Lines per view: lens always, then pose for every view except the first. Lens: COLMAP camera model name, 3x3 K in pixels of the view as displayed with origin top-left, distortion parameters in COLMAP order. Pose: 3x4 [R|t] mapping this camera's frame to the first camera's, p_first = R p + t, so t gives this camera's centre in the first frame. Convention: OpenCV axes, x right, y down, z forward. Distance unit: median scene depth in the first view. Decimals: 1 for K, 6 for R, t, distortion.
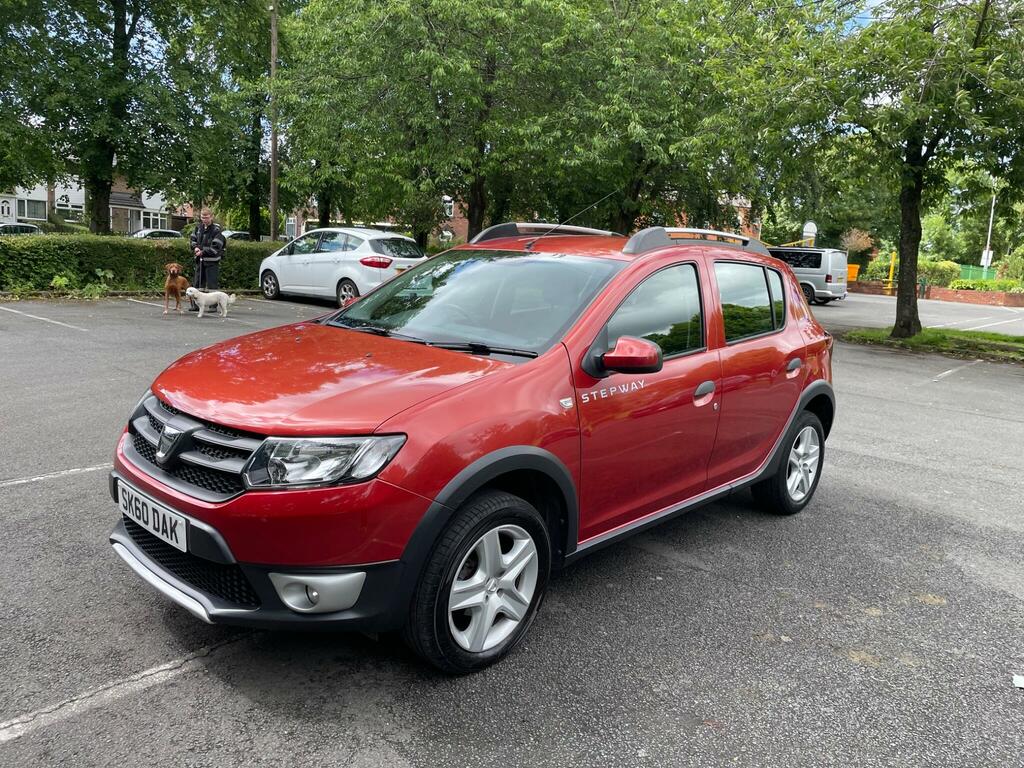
lens RADIAL K [[774.4, 0, 509.5], [0, 774.4, 380.2], [0, 0, 1]] dist [0.083980, -0.112592]
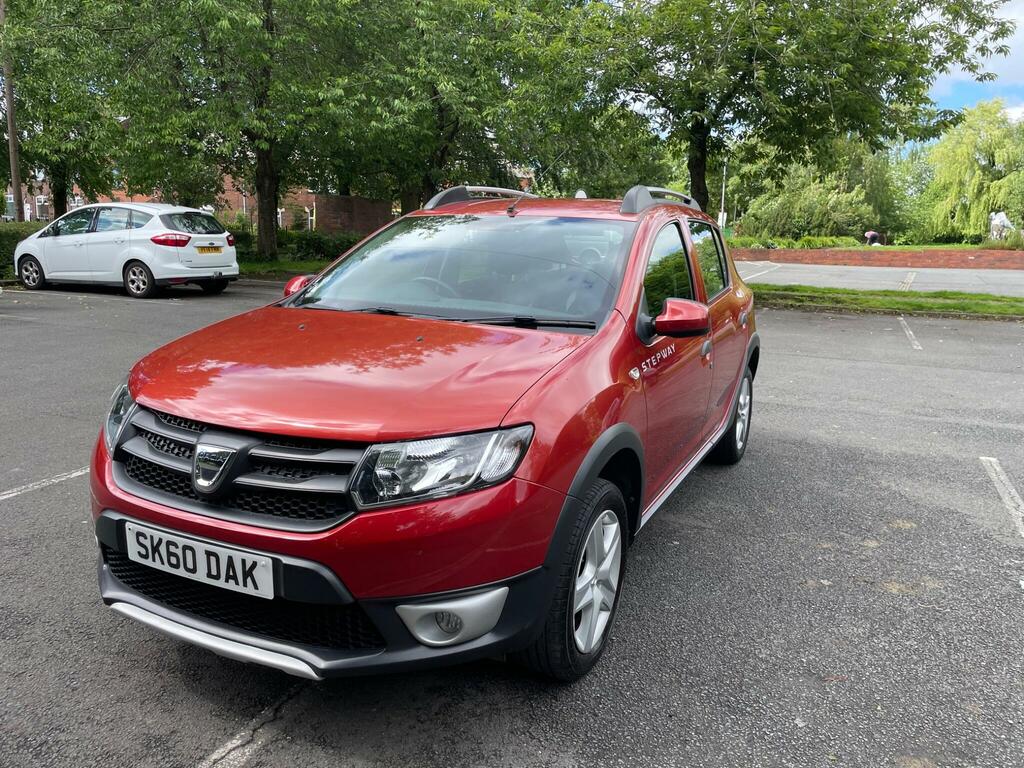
lens RADIAL K [[774.4, 0, 509.5], [0, 774.4, 380.2], [0, 0, 1]] dist [0.083980, -0.112592]
pose [[0.953743, -0.090084, 0.286809, -0.268467], [0.080085, 0.995706, 0.046431, -0.014538], [-0.289760, -0.021314, 0.956862, 0.115947]]
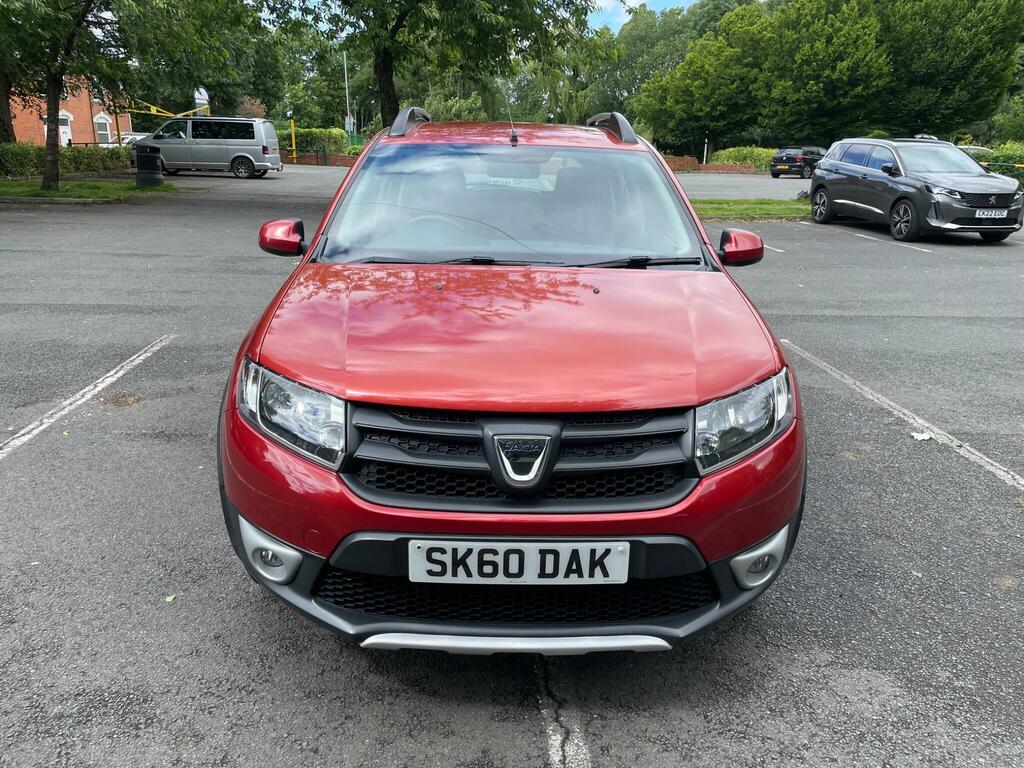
lens RADIAL K [[776.4, 0, 512.0], [0, 776.4, 384.0], [0, 0, 1]] dist [0.080707, -0.106814]
pose [[0.708950, -0.245720, 0.661068, -0.648932], [0.135154, 0.967305, 0.214605, -0.099976], [-0.692187, -0.062798, 0.718981, 0.371246]]
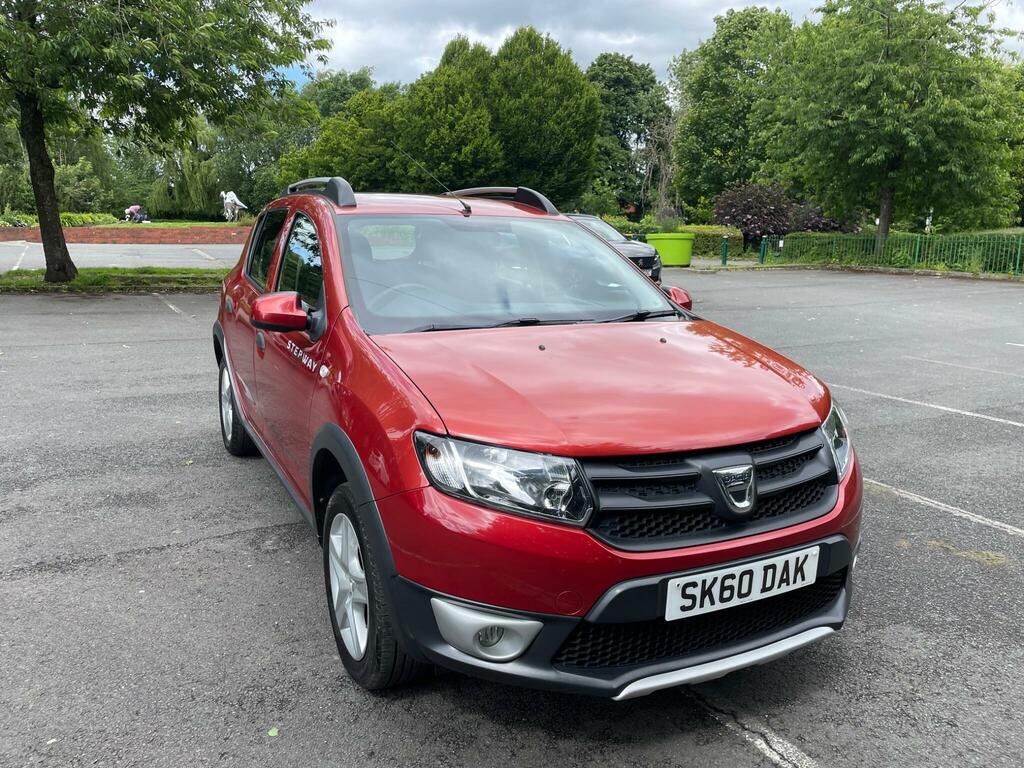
lens RADIAL K [[774.4, 0, 509.5], [0, 774.4, 380.2], [0, 0, 1]] dist [0.083980, -0.112592]
pose [[0.326395, -0.233761, 0.915872, -0.877513], [0.153745, 0.969164, 0.192571, -0.153596], [-0.932646, 0.077956, 0.352270, 0.678991]]
